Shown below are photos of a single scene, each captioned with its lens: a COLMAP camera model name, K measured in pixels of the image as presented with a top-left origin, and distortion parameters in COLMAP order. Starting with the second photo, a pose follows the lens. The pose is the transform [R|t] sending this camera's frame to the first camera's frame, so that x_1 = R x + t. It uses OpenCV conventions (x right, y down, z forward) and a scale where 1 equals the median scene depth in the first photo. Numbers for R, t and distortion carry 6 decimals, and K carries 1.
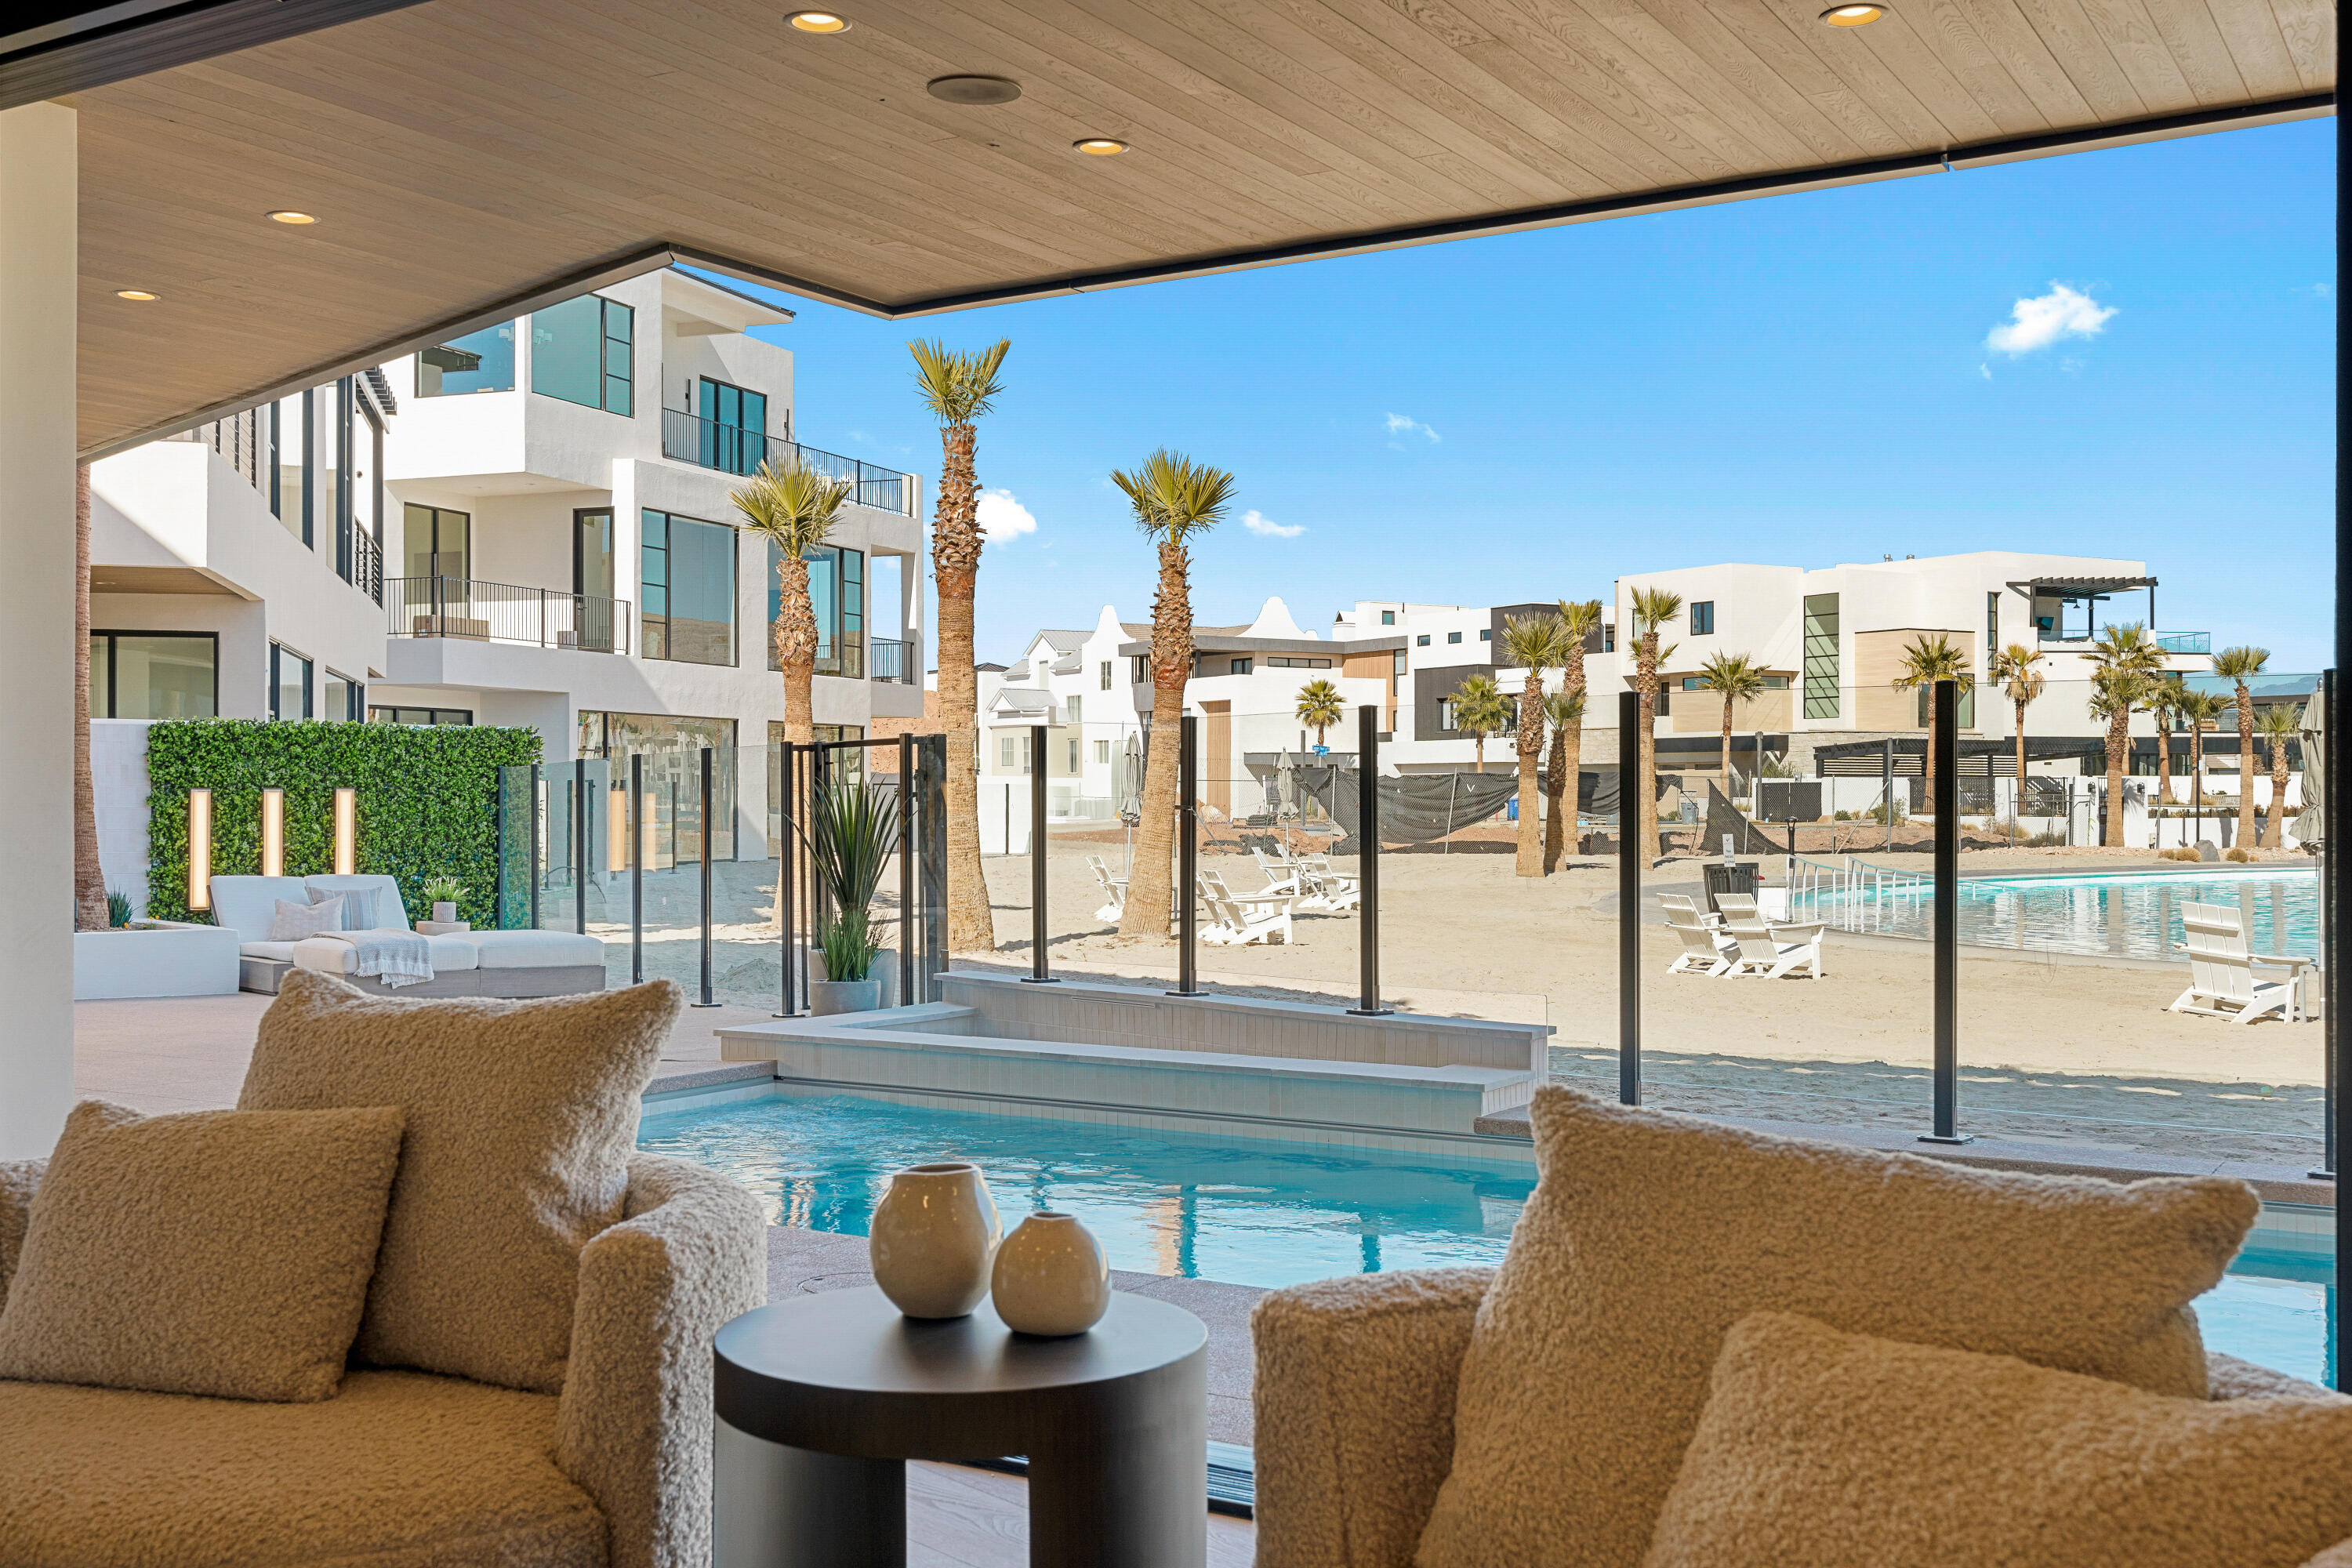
lens RADIAL K [[2272.0, 0, 1173.9], [0, 2272.0, 795.2], [0, 0, 1]] dist [-0.012660, 0.000000]
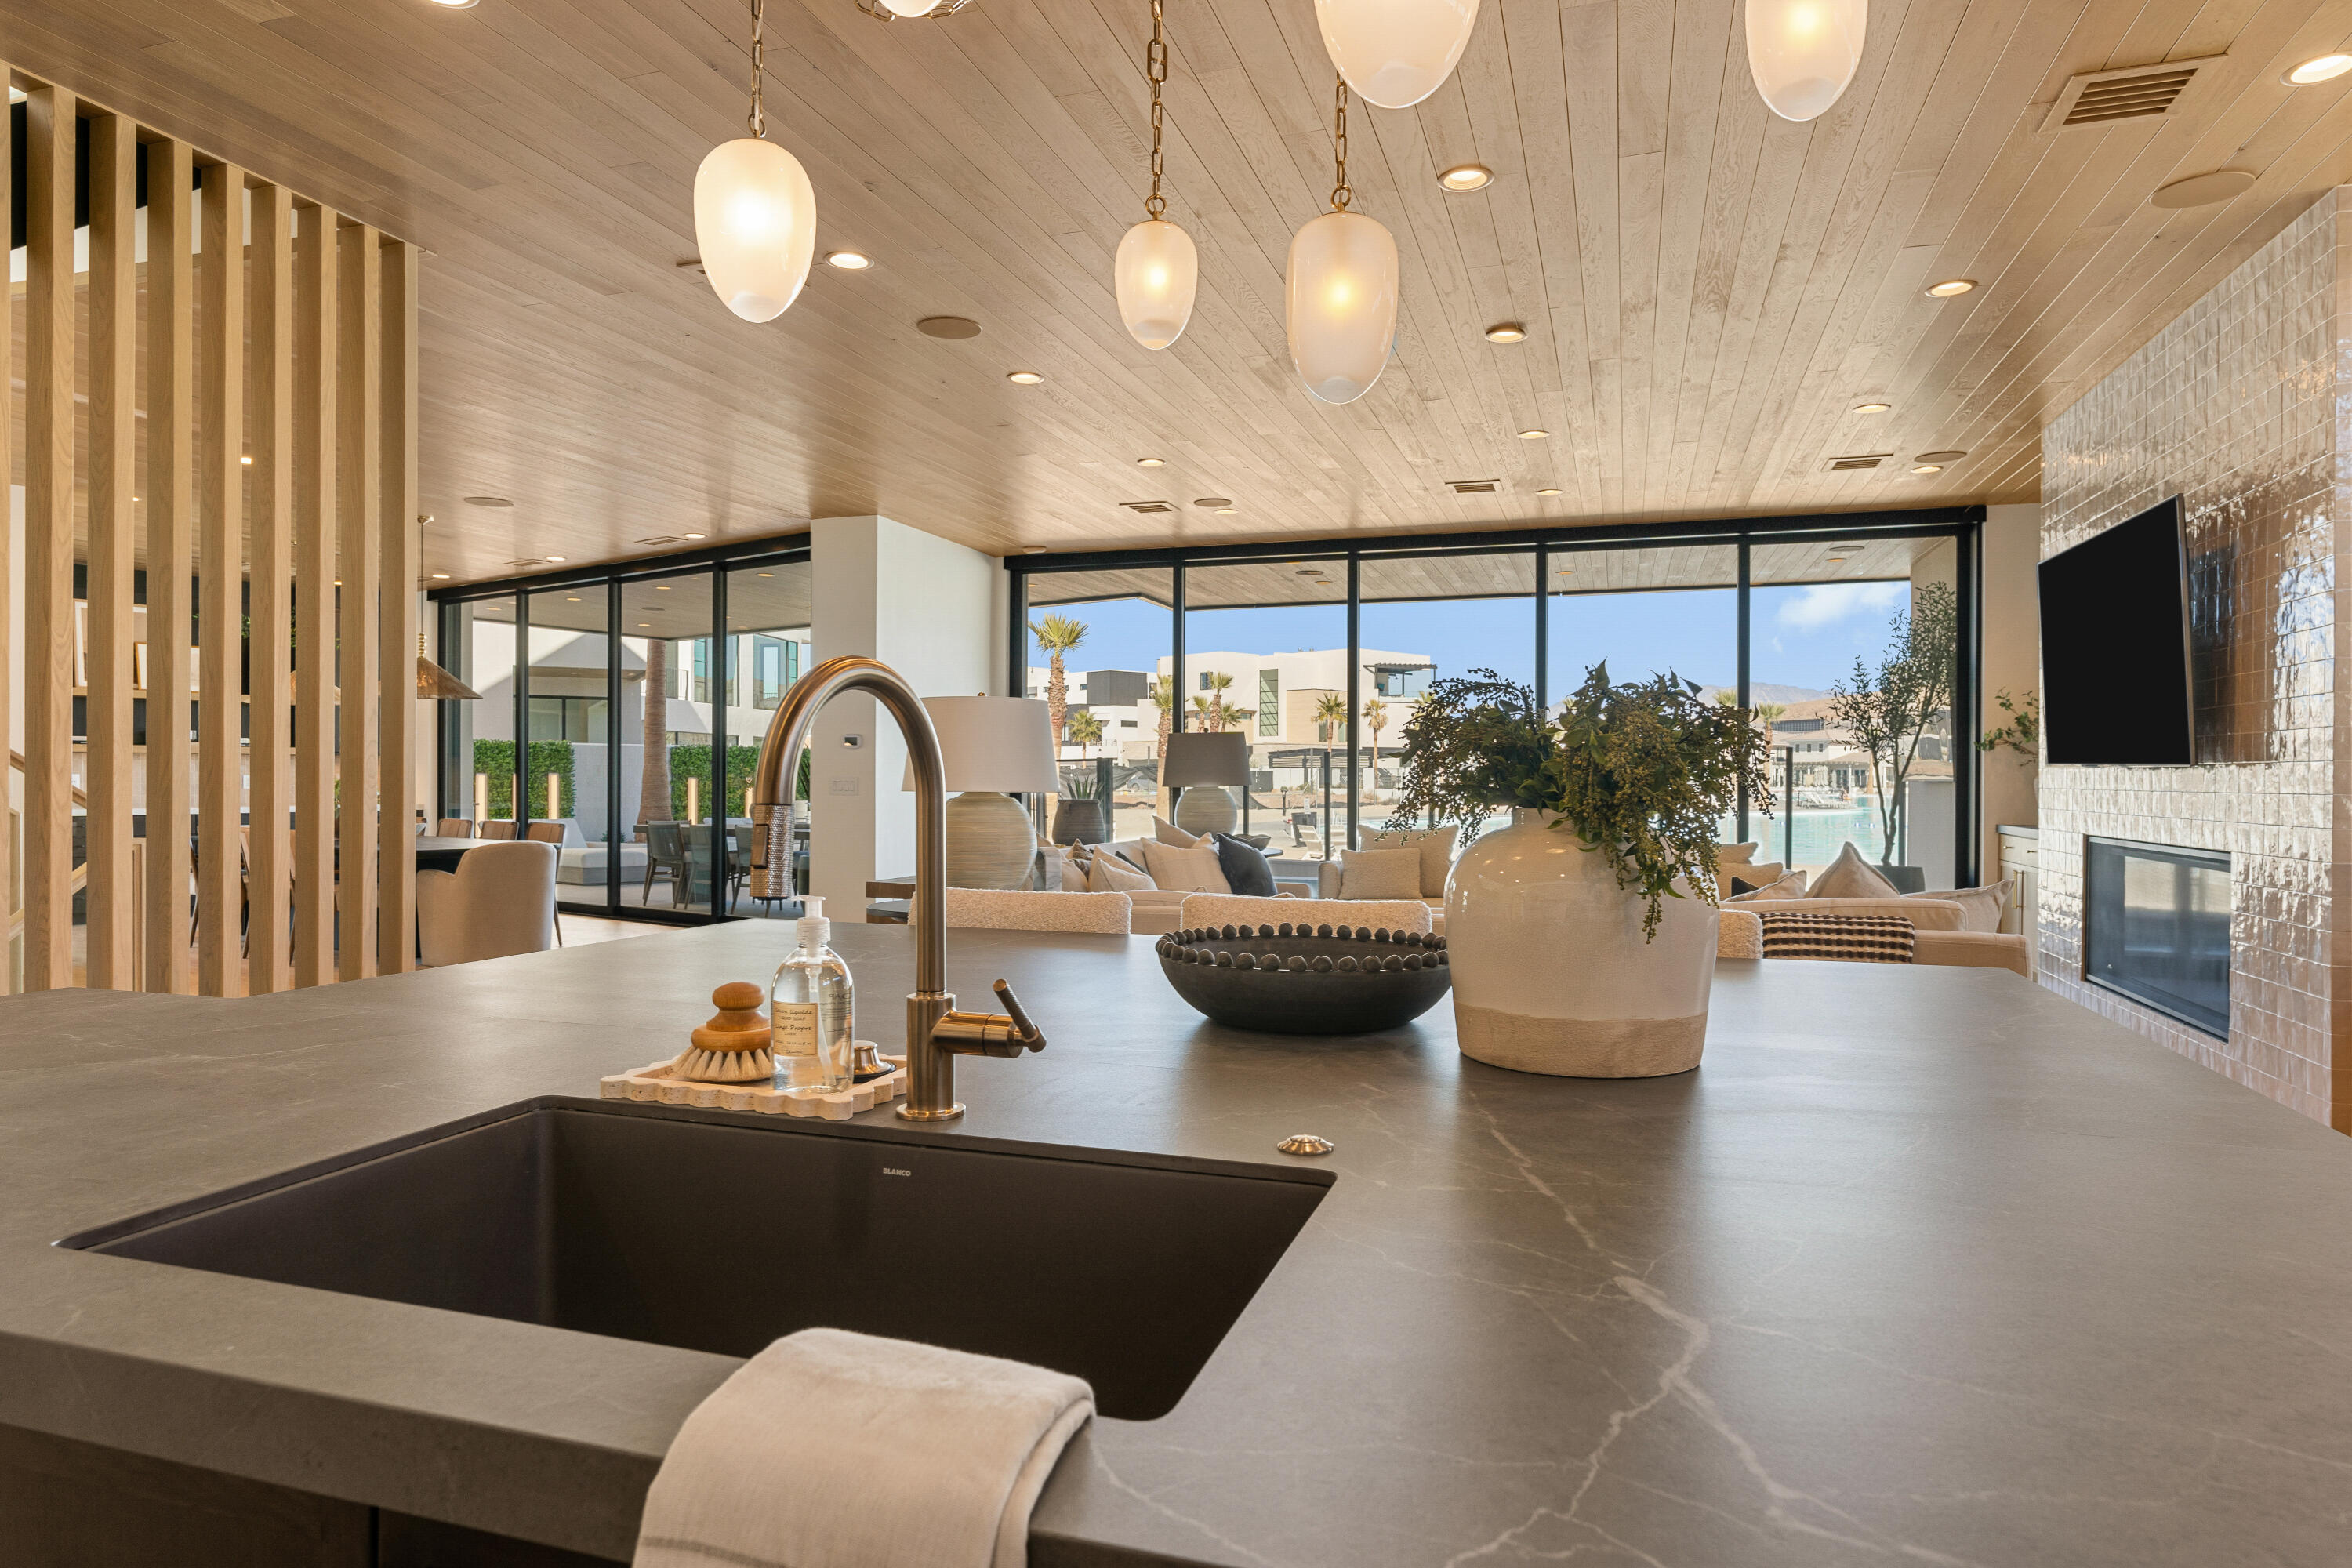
lens RADIAL K [[1366.1, 0, 1167.9], [0, 1366.1, 790.0], [0, 0, 1]] dist [-0.003210, -0.000013]
pose [[0.971933, -0.000530, 0.235258, -0.062868], [-0.001895, 0.999947, 0.010080, -0.001005], [-0.235251, -0.010243, 0.971881, -0.073937]]
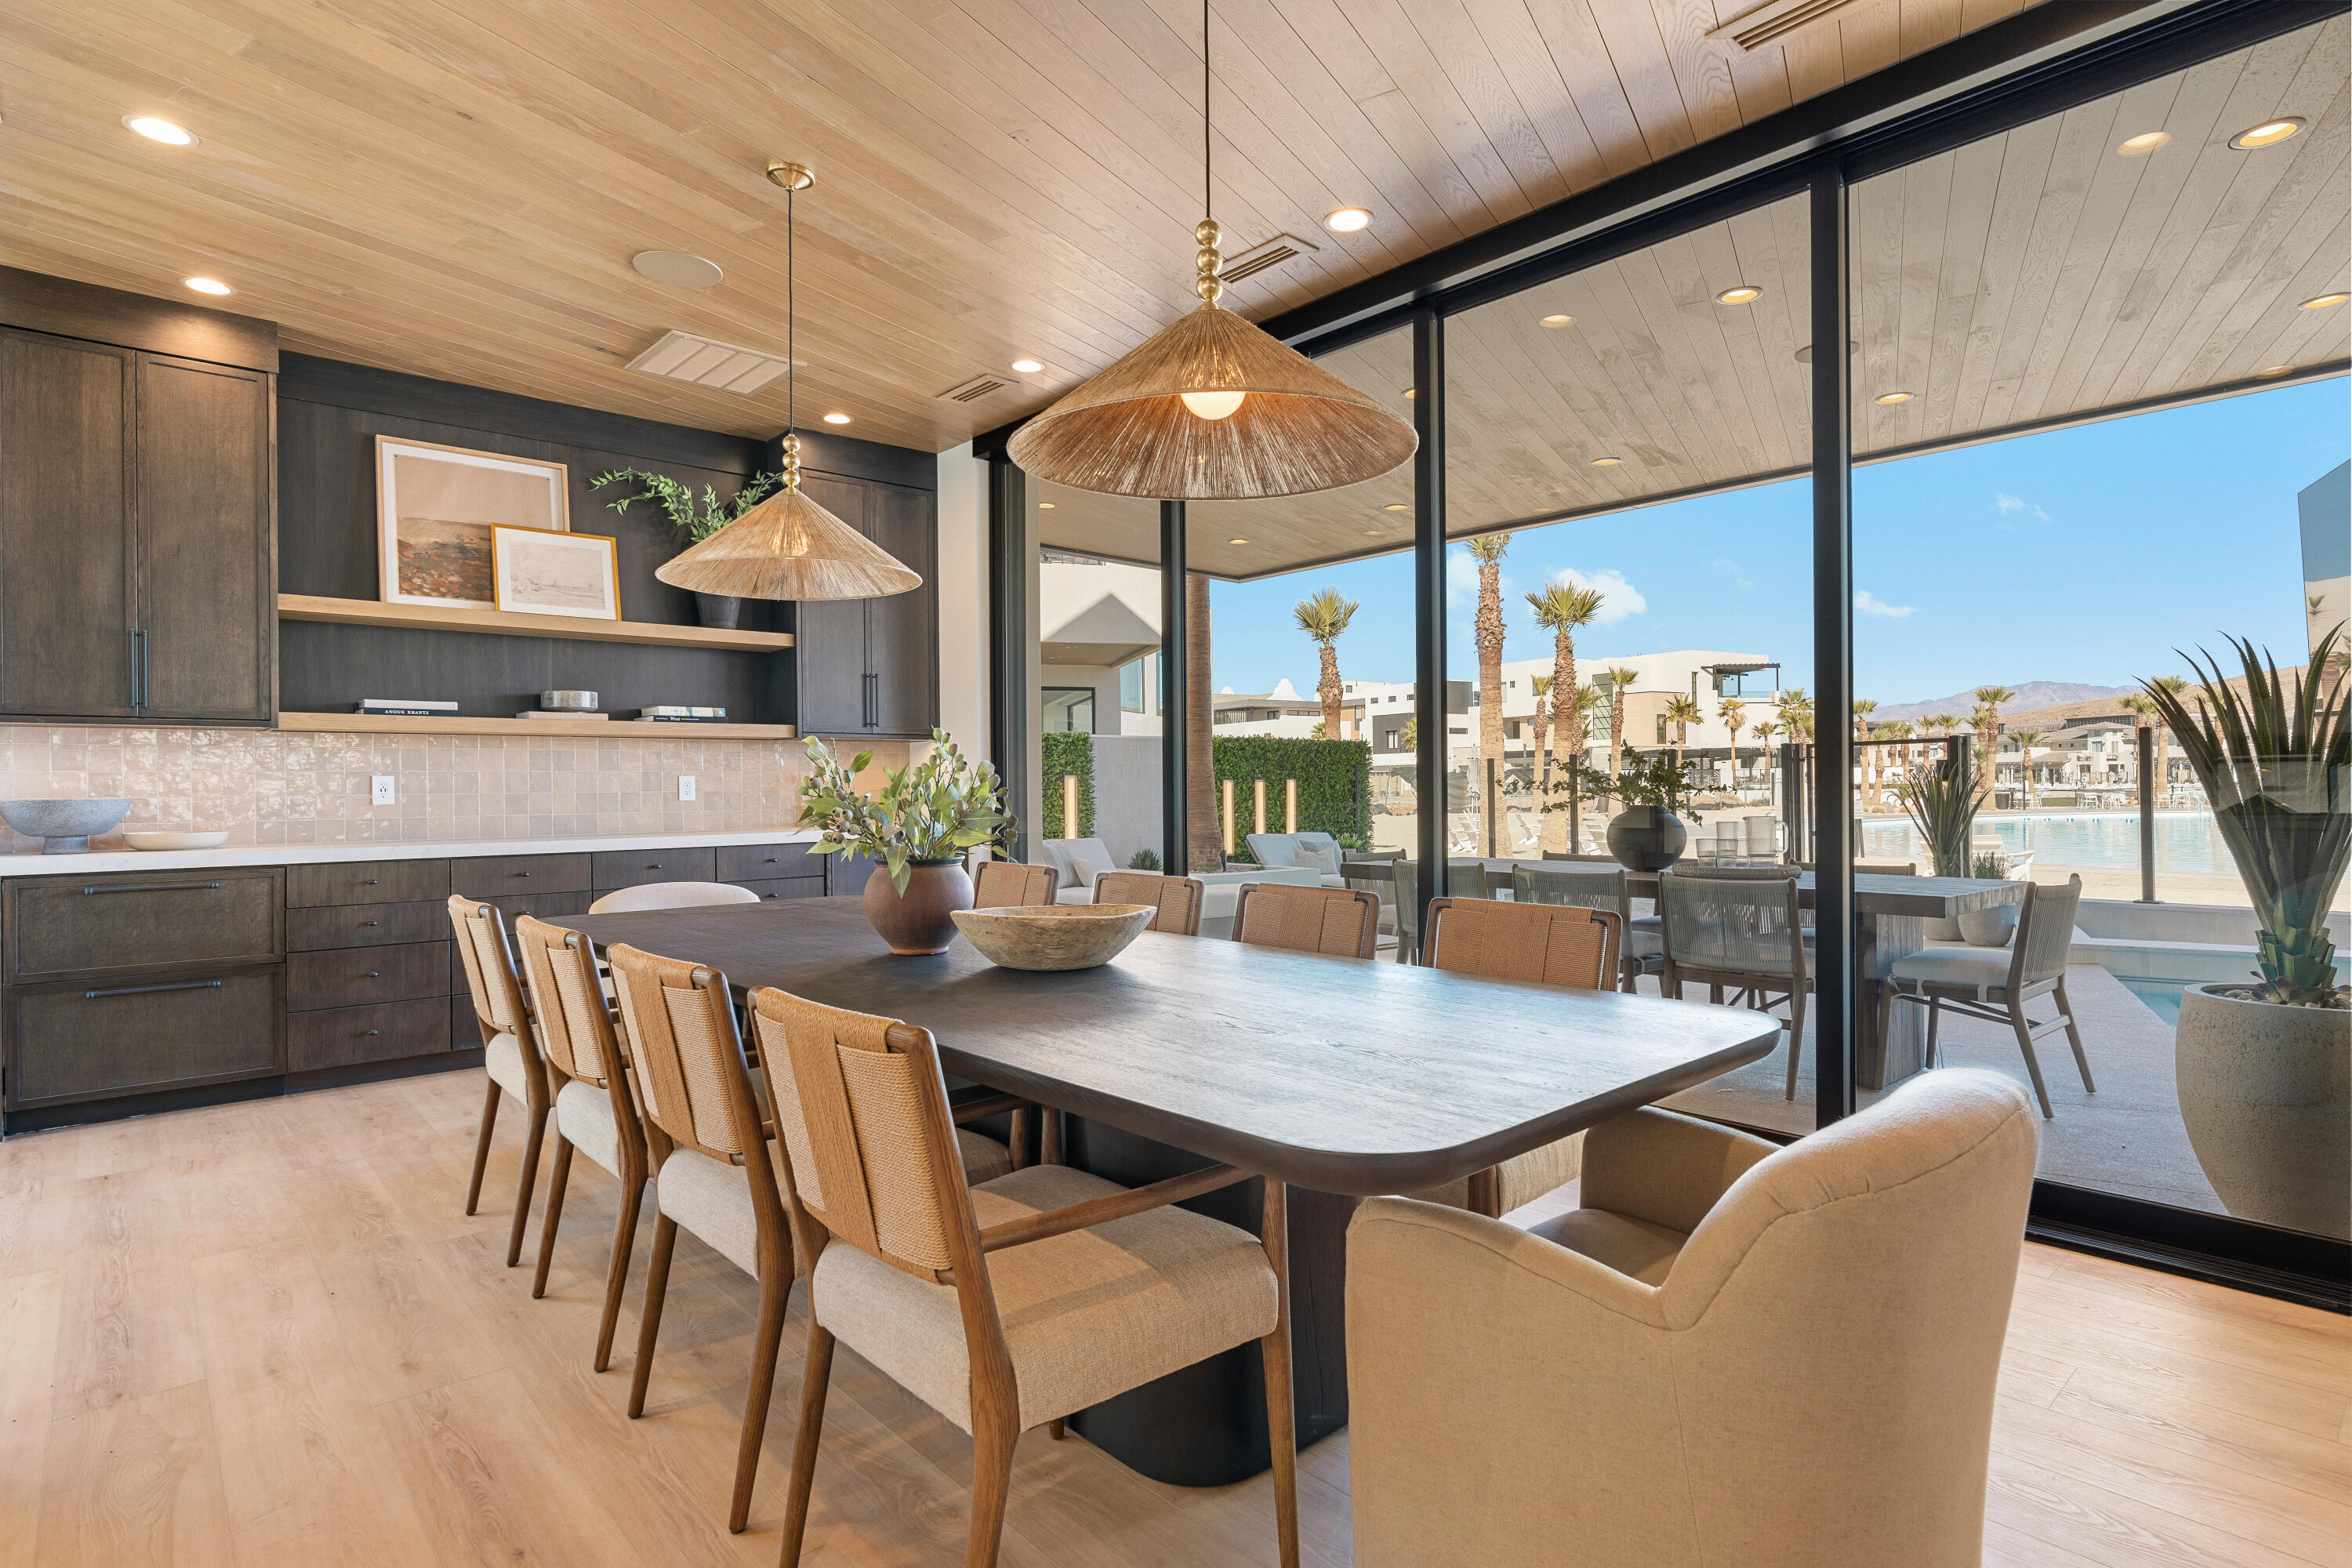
lens RADIAL K [[1174.4, 0, 1172.3], [0, 1174.4, 776.2], [0, 0, 1]] dist [-0.013440, -0.000092]
pose [[0.999698, -0.010829, 0.022070, -0.102550], [0.010995, 0.999912, -0.007434, 0.000011], [-0.021987, 0.007674, 0.999729, 0.037493]]
